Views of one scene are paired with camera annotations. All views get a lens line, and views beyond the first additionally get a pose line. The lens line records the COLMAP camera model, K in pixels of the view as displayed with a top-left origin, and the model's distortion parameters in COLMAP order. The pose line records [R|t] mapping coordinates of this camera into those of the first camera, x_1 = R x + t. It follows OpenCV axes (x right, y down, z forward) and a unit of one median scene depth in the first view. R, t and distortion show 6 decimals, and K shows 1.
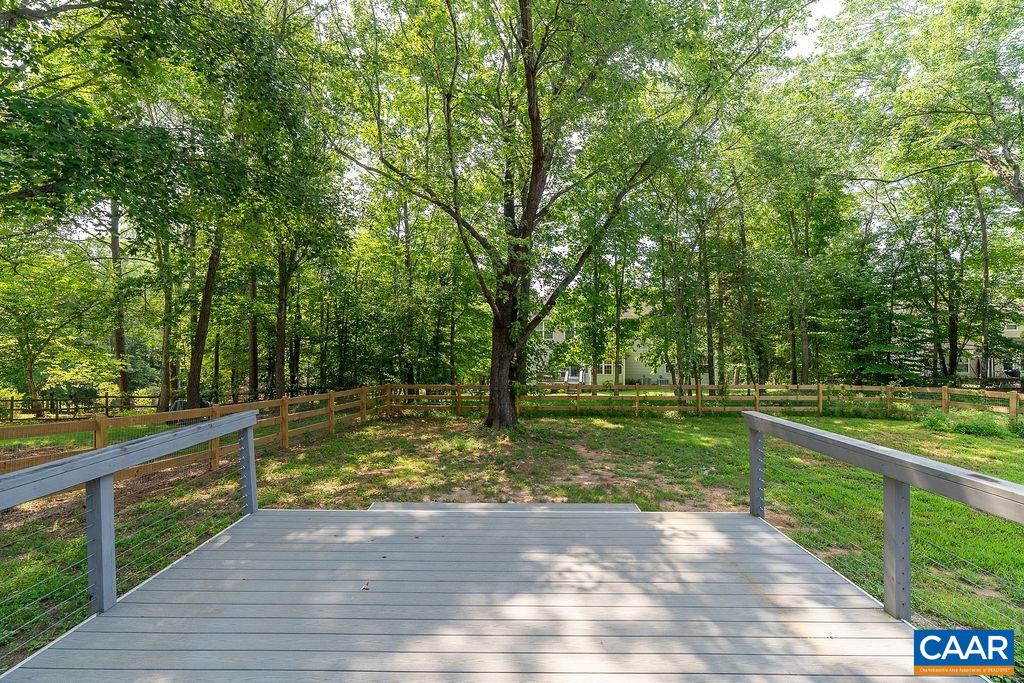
lens RADIAL K [[461.4, 0, 510.4], [0, 461.4, 339.7], [0, 0, 1]] dist [-0.005895, 0.002324]
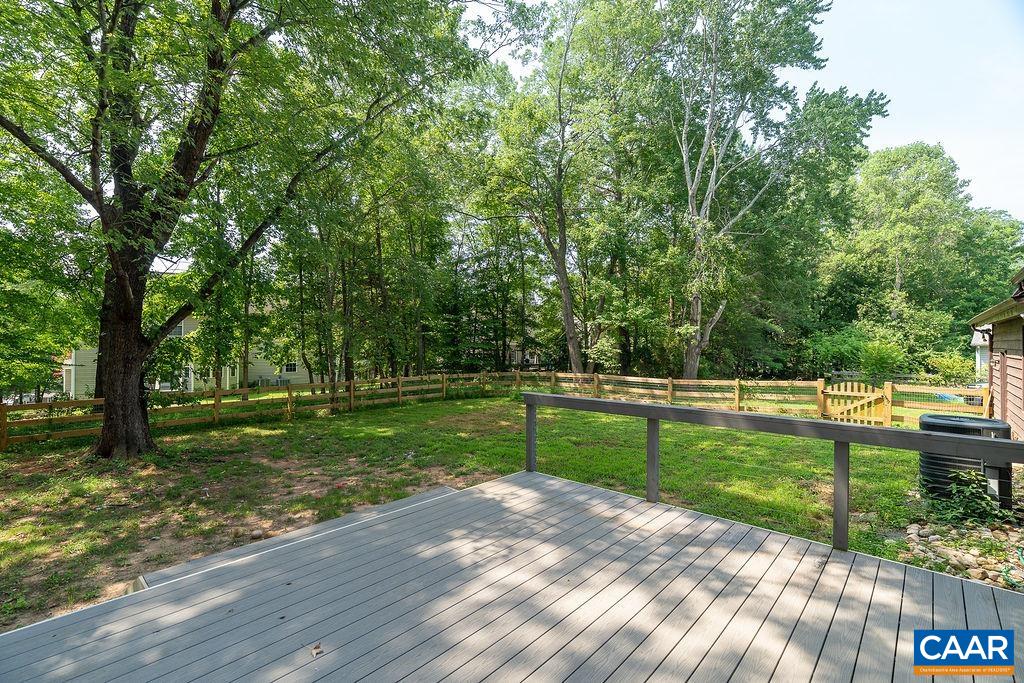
lens RADIAL K [[461.4, 0, 512.5], [0, 461.4, 342.9], [0, 0, 1]] dist [-0.005895, 0.002324]
pose [[0.664488, -0.002210, 0.747296, -0.239484], [-0.005297, 0.999957, 0.007667, 0.005022], [-0.747280, -0.009052, 0.664448, 0.089787]]
